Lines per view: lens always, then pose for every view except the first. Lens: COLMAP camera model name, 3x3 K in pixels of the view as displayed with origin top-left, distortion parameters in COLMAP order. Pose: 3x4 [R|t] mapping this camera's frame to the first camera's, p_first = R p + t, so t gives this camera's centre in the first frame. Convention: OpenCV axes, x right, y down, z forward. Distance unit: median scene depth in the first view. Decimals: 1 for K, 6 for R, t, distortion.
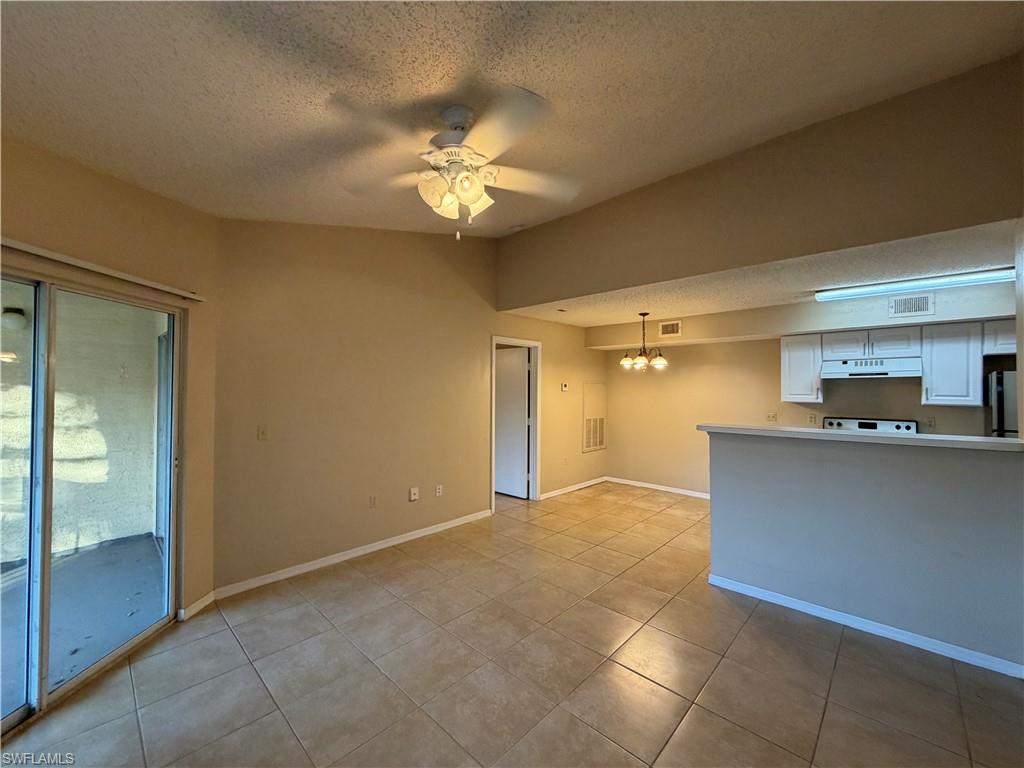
lens RADIAL K [[408.7, 0, 509.4], [0, 408.7, 382.8], [0, 0, 1]] dist [-0.000213, 0.000475]
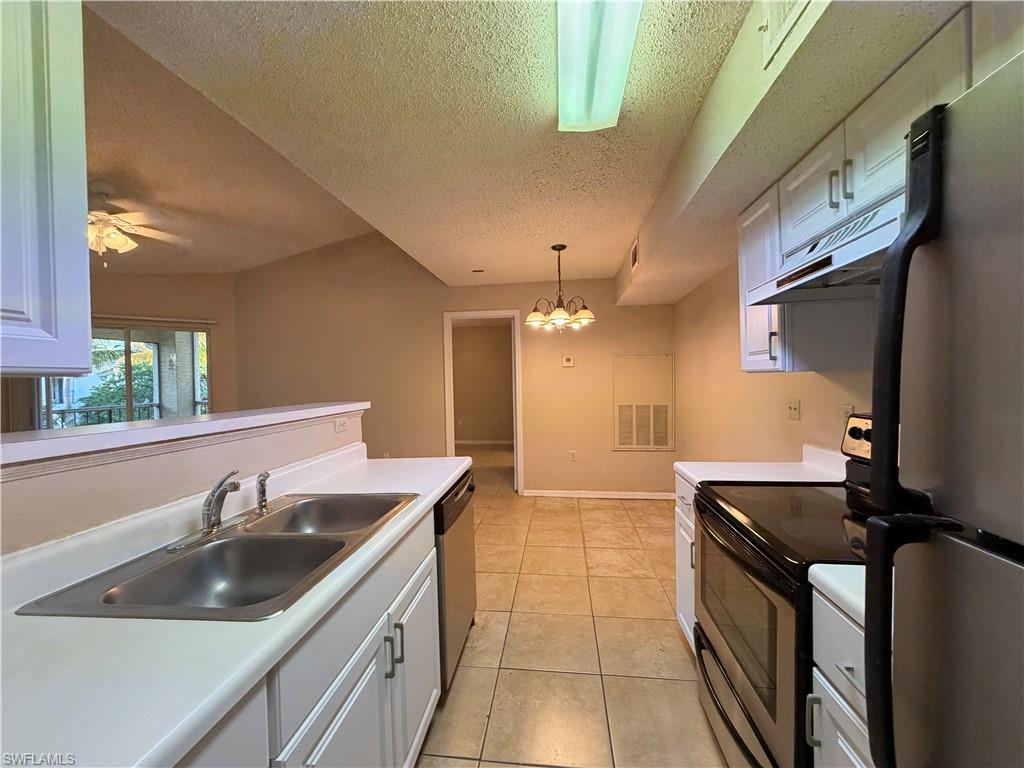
lens RADIAL K [[408.7, 0, 508.9], [0, 408.7, 384.3], [0, 0, 1]] dist [-0.000213, 0.000475]
pose [[0.595523, -0.002075, -0.803336, 0.974959], [0.029023, 0.999399, 0.018934, 0.049593], [0.802814, -0.034591, 0.595225, 0.624764]]
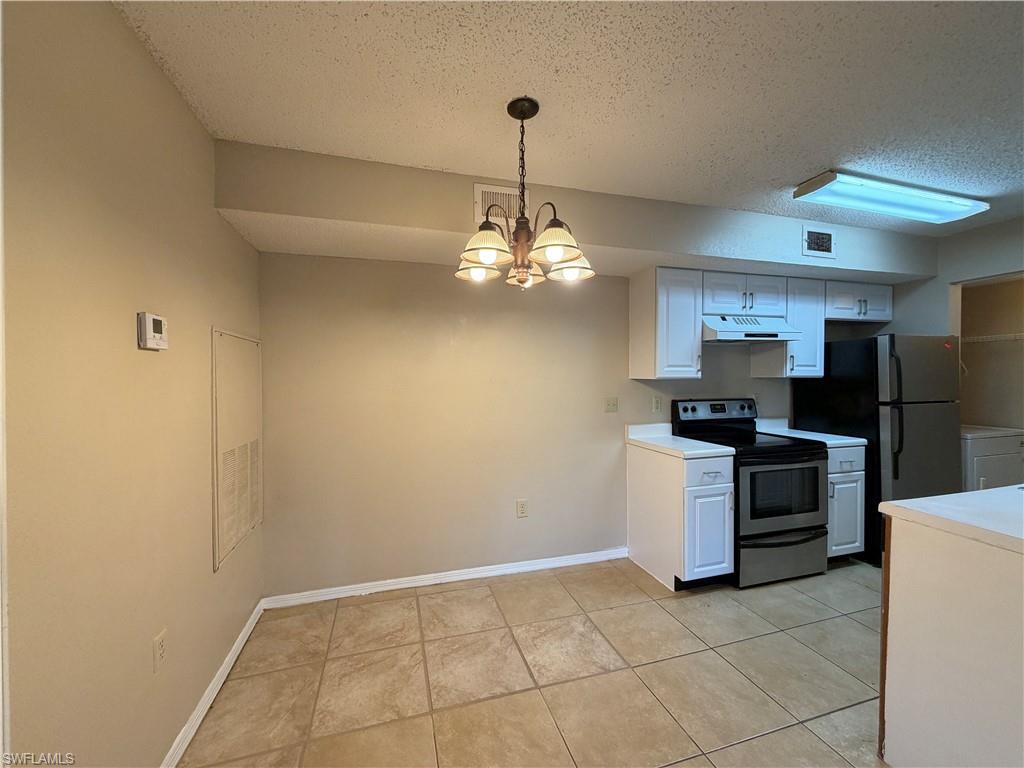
lens RADIAL K [[408.7, 0, 509.9], [0, 408.7, 384.1], [0, 0, 1]] dist [-0.000213, 0.000475]
pose [[0.495741, -0.018008, 0.868284, 0.050918], [-0.001966, 0.999759, 0.021857, 0.047801], [-0.868468, -0.012542, 0.495586, 1.006953]]
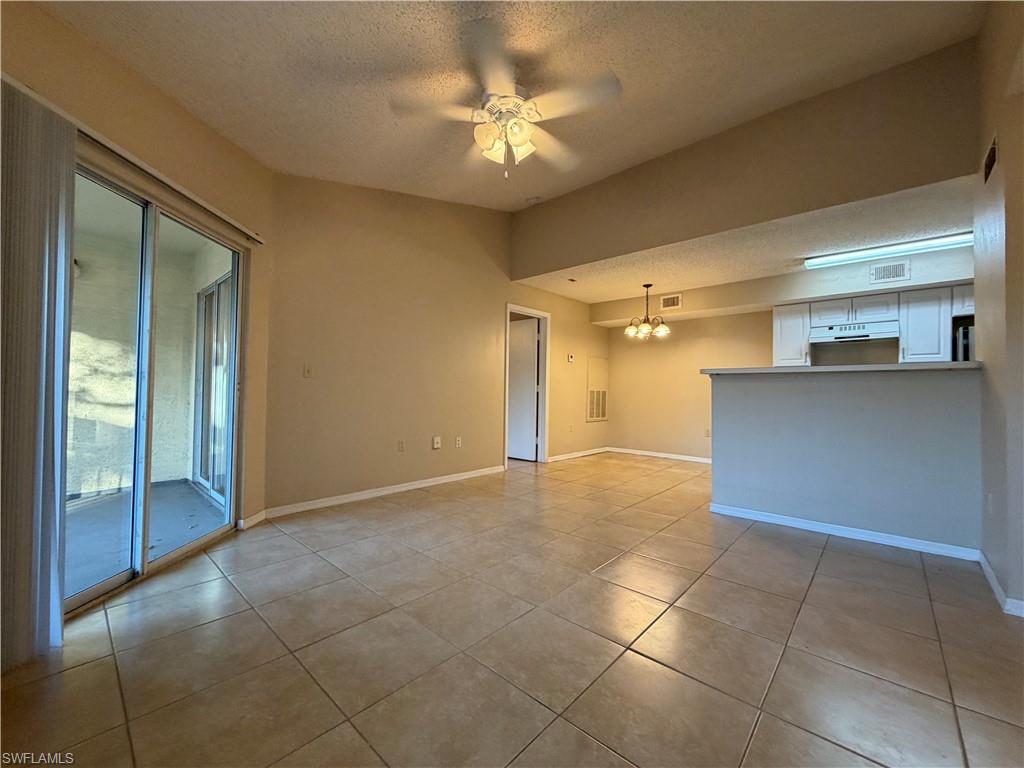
lens RADIAL K [[408.7, 0, 509.3], [0, 408.7, 382.7], [0, 0, 1]] dist [-0.000213, 0.000475]
pose [[0.999706, 0.010325, 0.021925, -0.066318], [-0.010183, 0.999927, -0.006570, 0.116878], [-0.021992, 0.006345, 0.999738, -0.079185]]
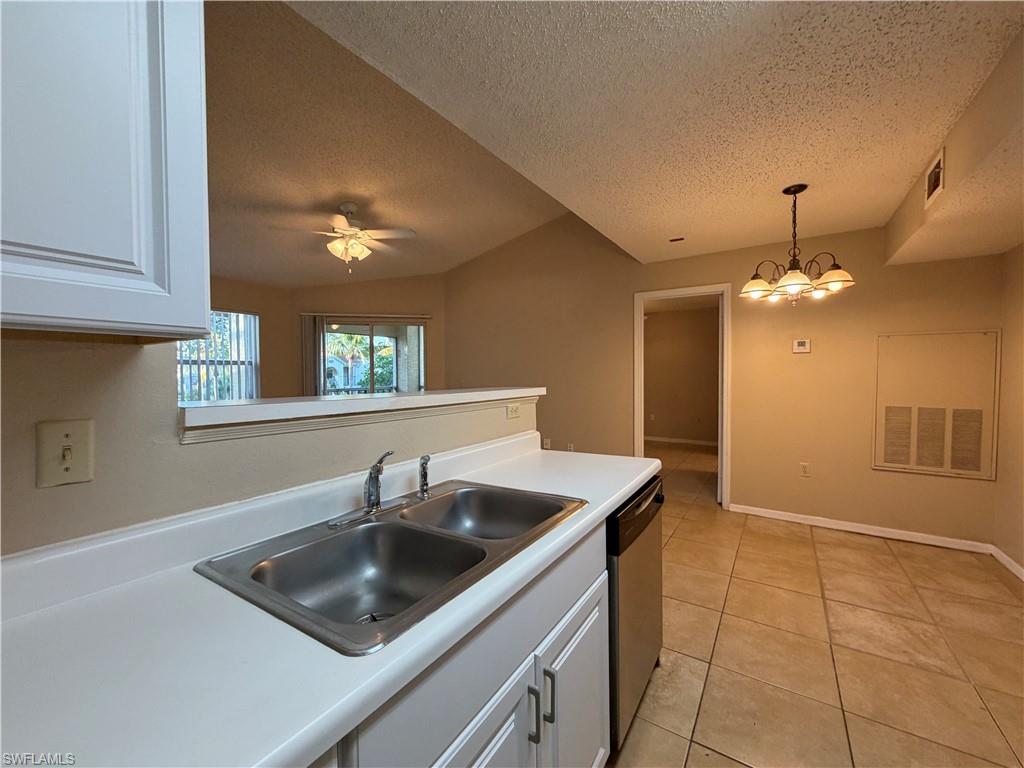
lens RADIAL K [[408.7, 0, 510.3], [0, 408.7, 383.7], [0, 0, 1]] dist [-0.000213, 0.000475]
pose [[0.177927, 0.022921, -0.983777, 0.908559], [0.016715, 0.999514, 0.026311, 0.059597], [0.983902, -0.021125, 0.177457, 0.670404]]
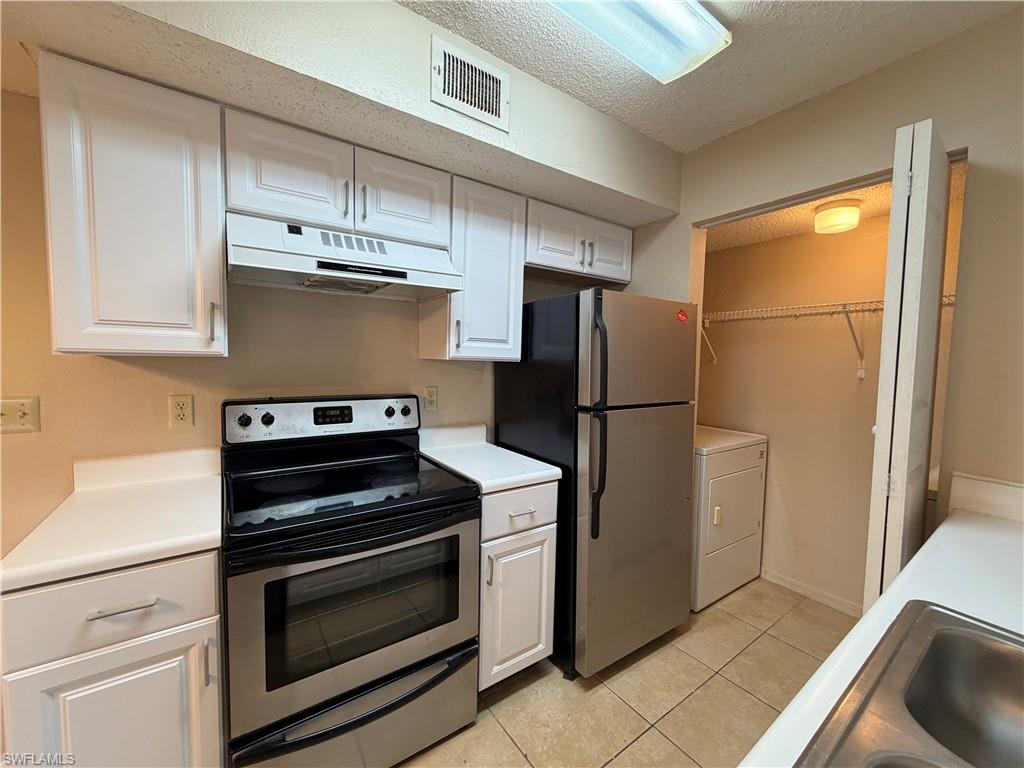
lens RADIAL K [[408.7, 0, 510.0], [0, 408.7, 384.4], [0, 0, 1]] dist [-0.000213, 0.000475]
pose [[0.190985, -0.060225, 0.979744, 0.553863], [-0.032693, 0.997172, 0.067669, 0.045899], [-0.981048, -0.044954, 0.188476, 0.799251]]
